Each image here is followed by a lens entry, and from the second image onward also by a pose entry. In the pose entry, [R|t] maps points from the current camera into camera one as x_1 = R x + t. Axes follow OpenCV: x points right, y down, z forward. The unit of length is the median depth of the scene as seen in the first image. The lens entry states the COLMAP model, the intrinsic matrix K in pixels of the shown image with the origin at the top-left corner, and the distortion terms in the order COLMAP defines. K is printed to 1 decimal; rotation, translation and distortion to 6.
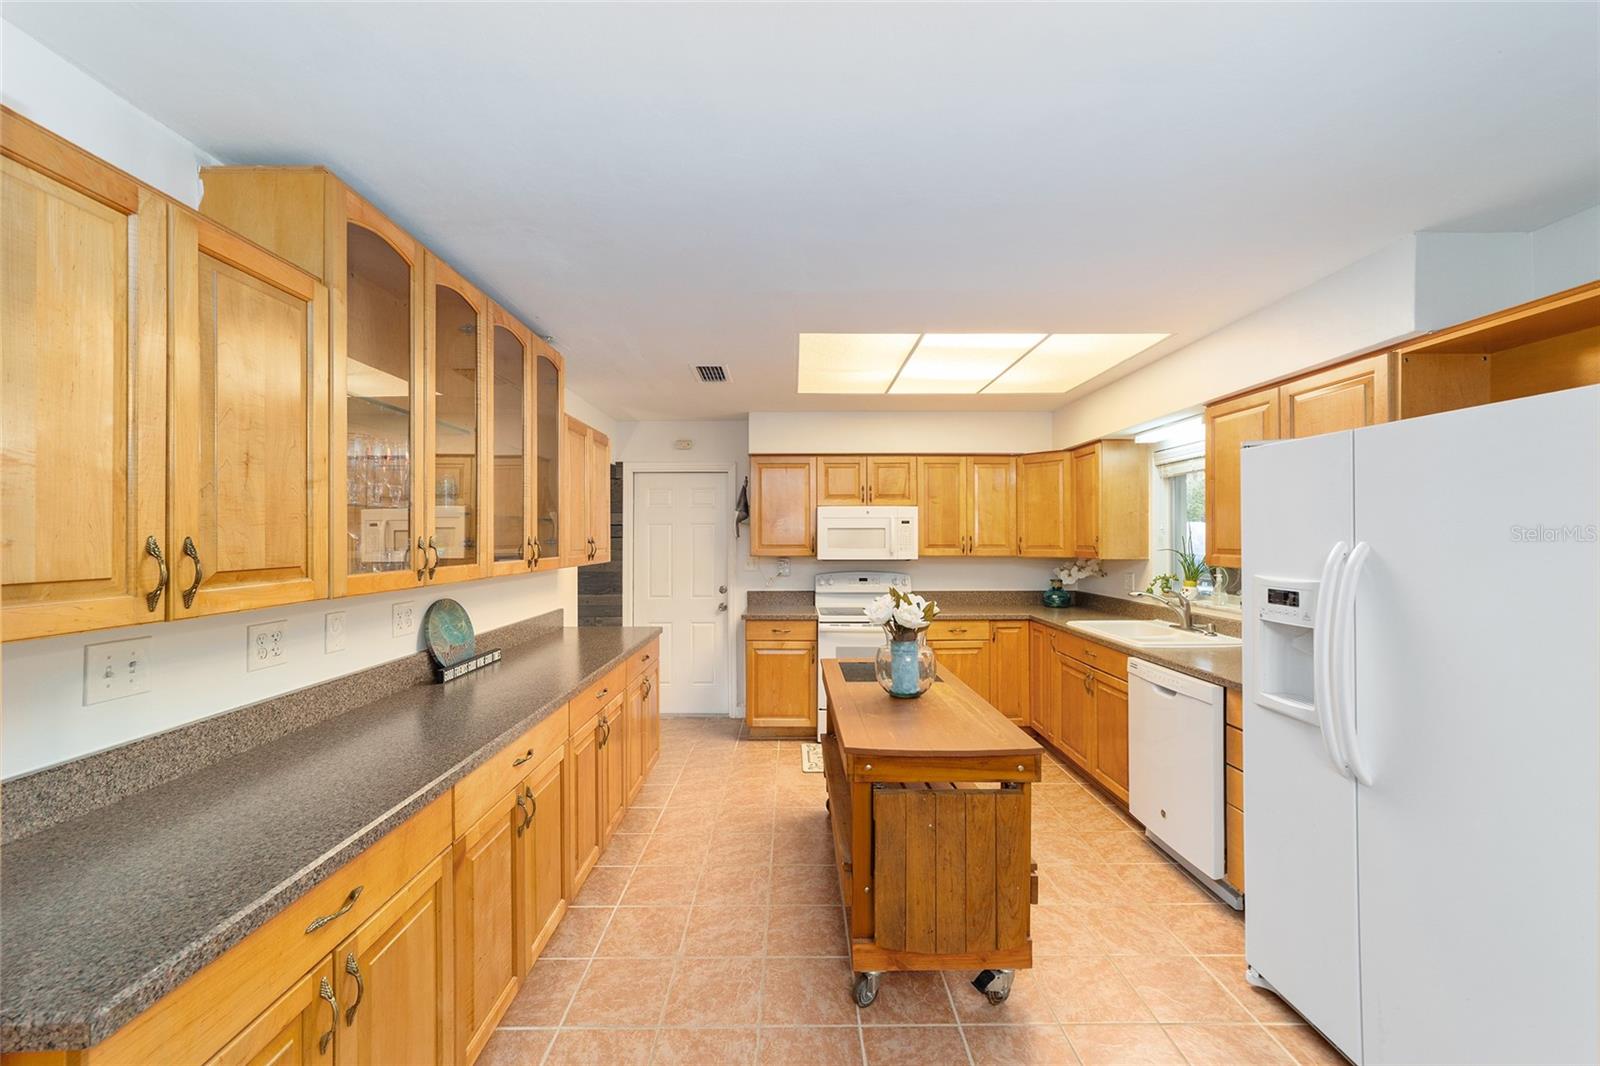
lens RADIAL K [[611.8, 0, 792.4], [0, 611.8, 533.2], [0, 0, 1]] dist [-0.013876, 0.005801]
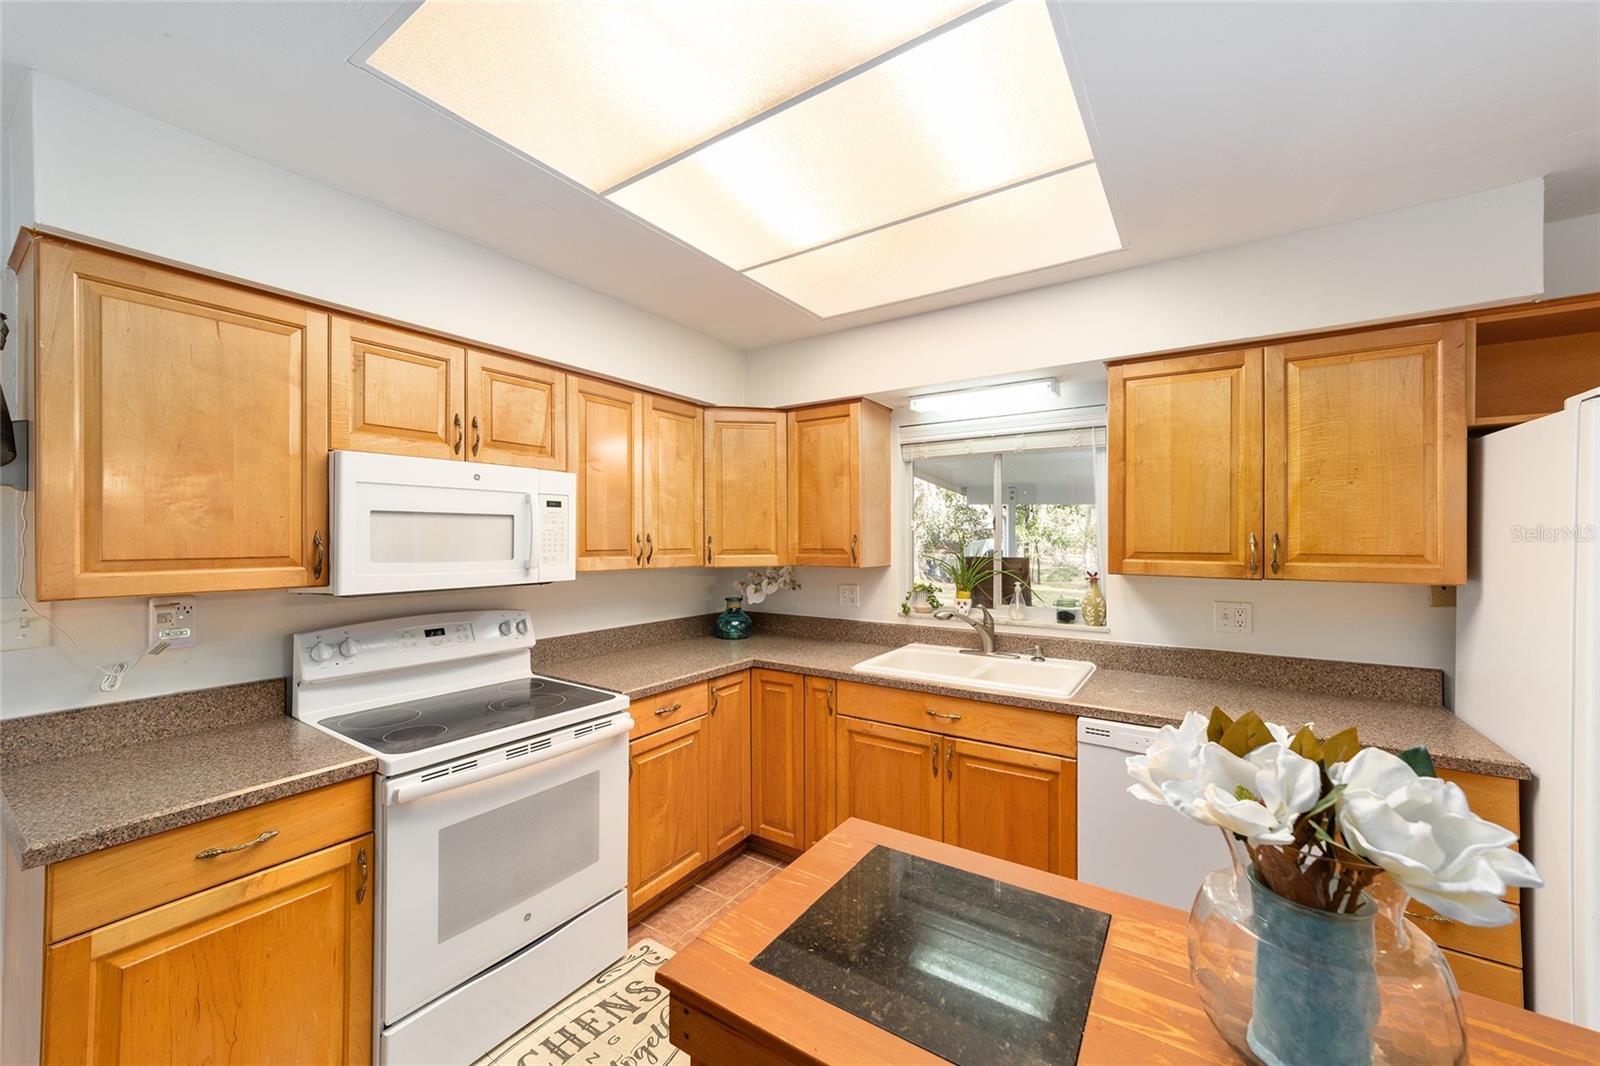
lens RADIAL K [[611.8, 0, 794.4], [0, 611.8, 537.0], [0, 0, 1]] dist [-0.013876, 0.005801]
pose [[0.557228, 0.001633, 0.830358, -0.138663], [-0.008153, 0.999961, 0.003505, 0.005974], [-0.830319, -0.008723, 0.557219, 0.746185]]
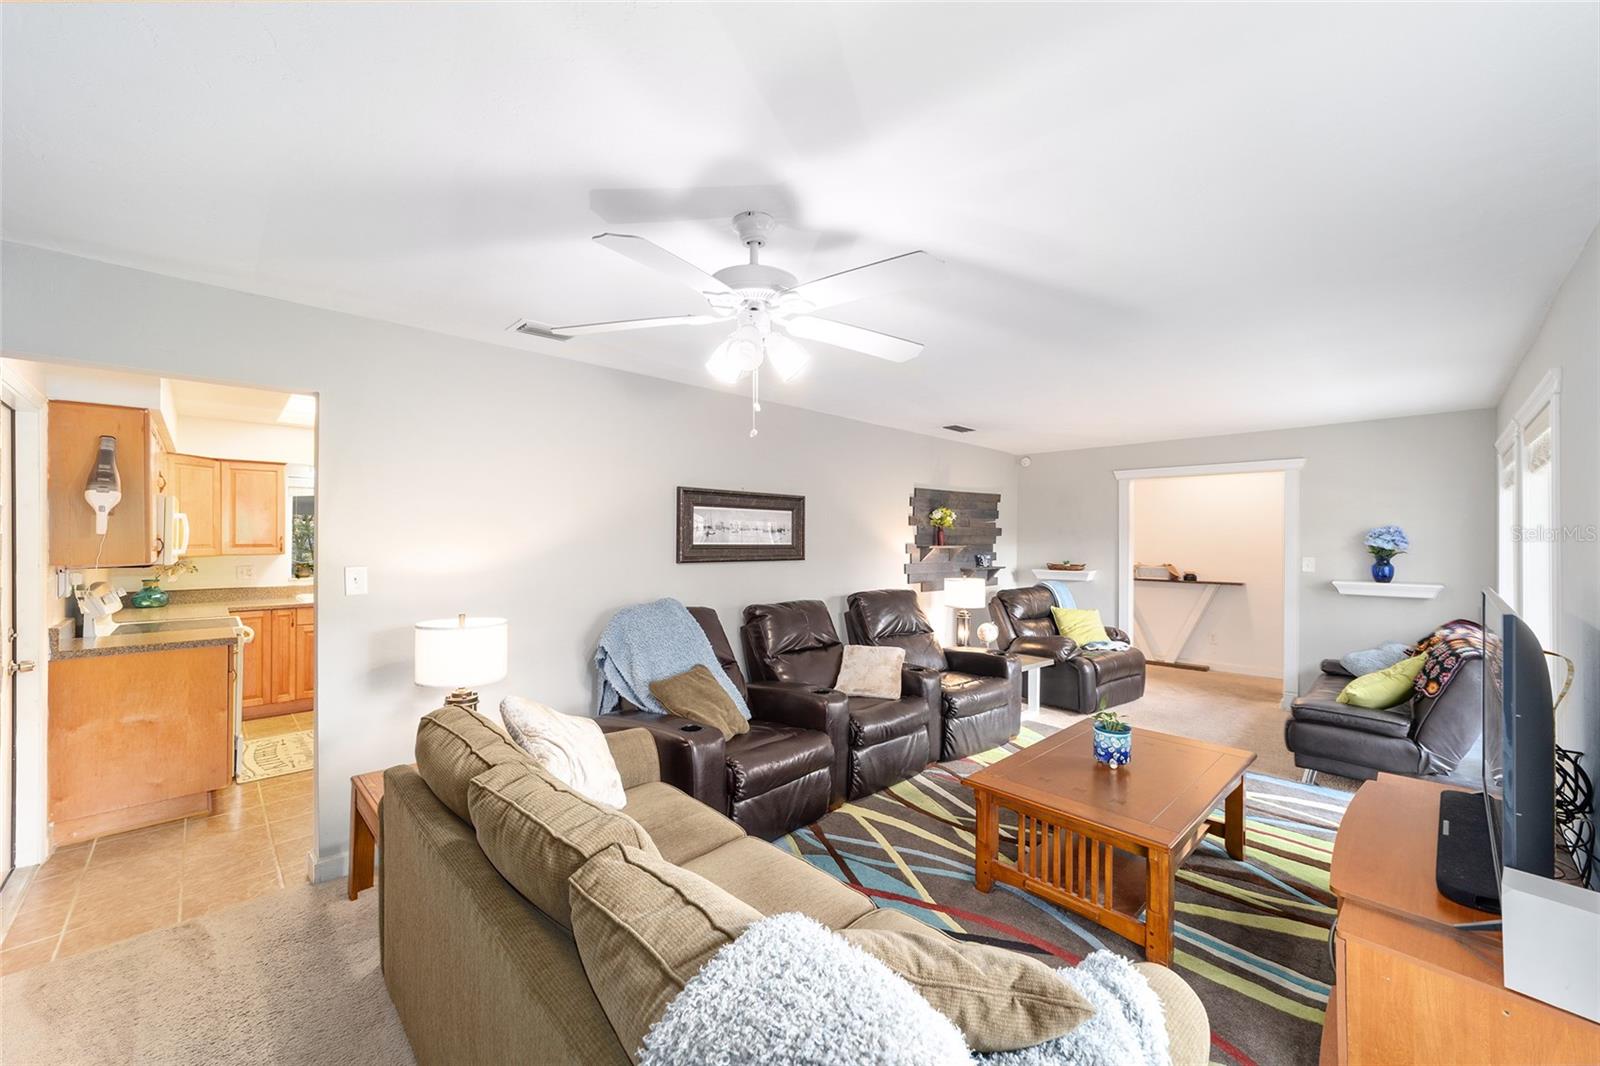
lens RADIAL K [[611.8, 0, 792.7], [0, 611.8, 539.3], [0, 0, 1]] dist [-0.013876, 0.005801]
pose [[-0.691483, -0.001921, 0.722390, -1.345682], [-0.006268, 0.999975, -0.003340, 0.009273], [-0.722365, -0.006837, -0.691478, 1.244510]]
